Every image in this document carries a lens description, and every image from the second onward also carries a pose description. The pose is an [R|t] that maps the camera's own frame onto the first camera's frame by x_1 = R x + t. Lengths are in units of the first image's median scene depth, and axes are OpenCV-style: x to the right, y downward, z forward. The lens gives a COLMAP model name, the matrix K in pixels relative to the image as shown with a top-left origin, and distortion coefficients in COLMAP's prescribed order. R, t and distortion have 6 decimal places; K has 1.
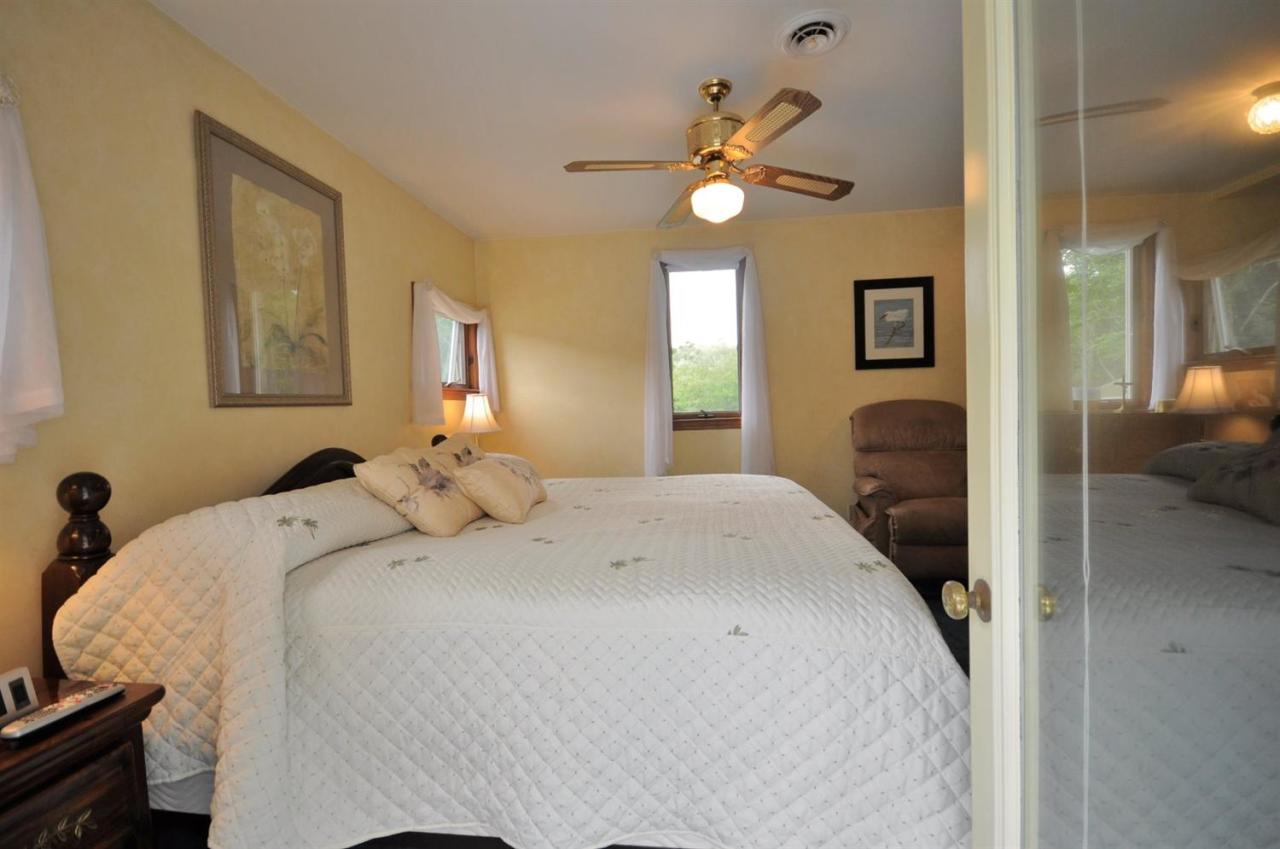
lens RADIAL K [[553.7, 0, 640.0], [0, 553.7, 424.5], [0, 0, 1]] dist [0.033691, -0.022114]
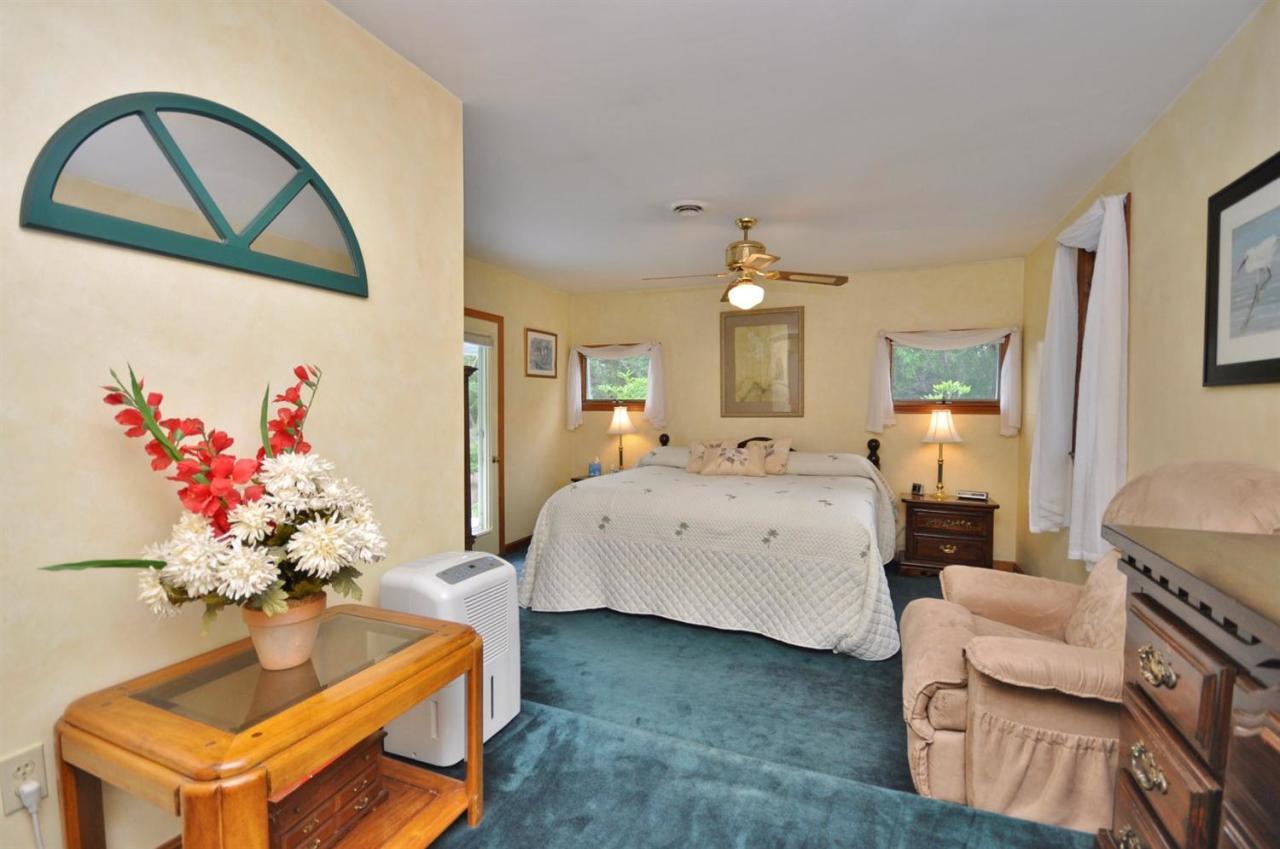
lens RADIAL K [[553.7, 0, 640.0], [0, 553.7, 424.5], [0, 0, 1]] dist [0.033691, -0.022114]
pose [[-0.284134, 0.063447, -0.956683, 1.451151], [-0.022757, 0.997081, 0.072884, -0.133588], [0.958515, 0.042480, -0.281860, 1.004383]]
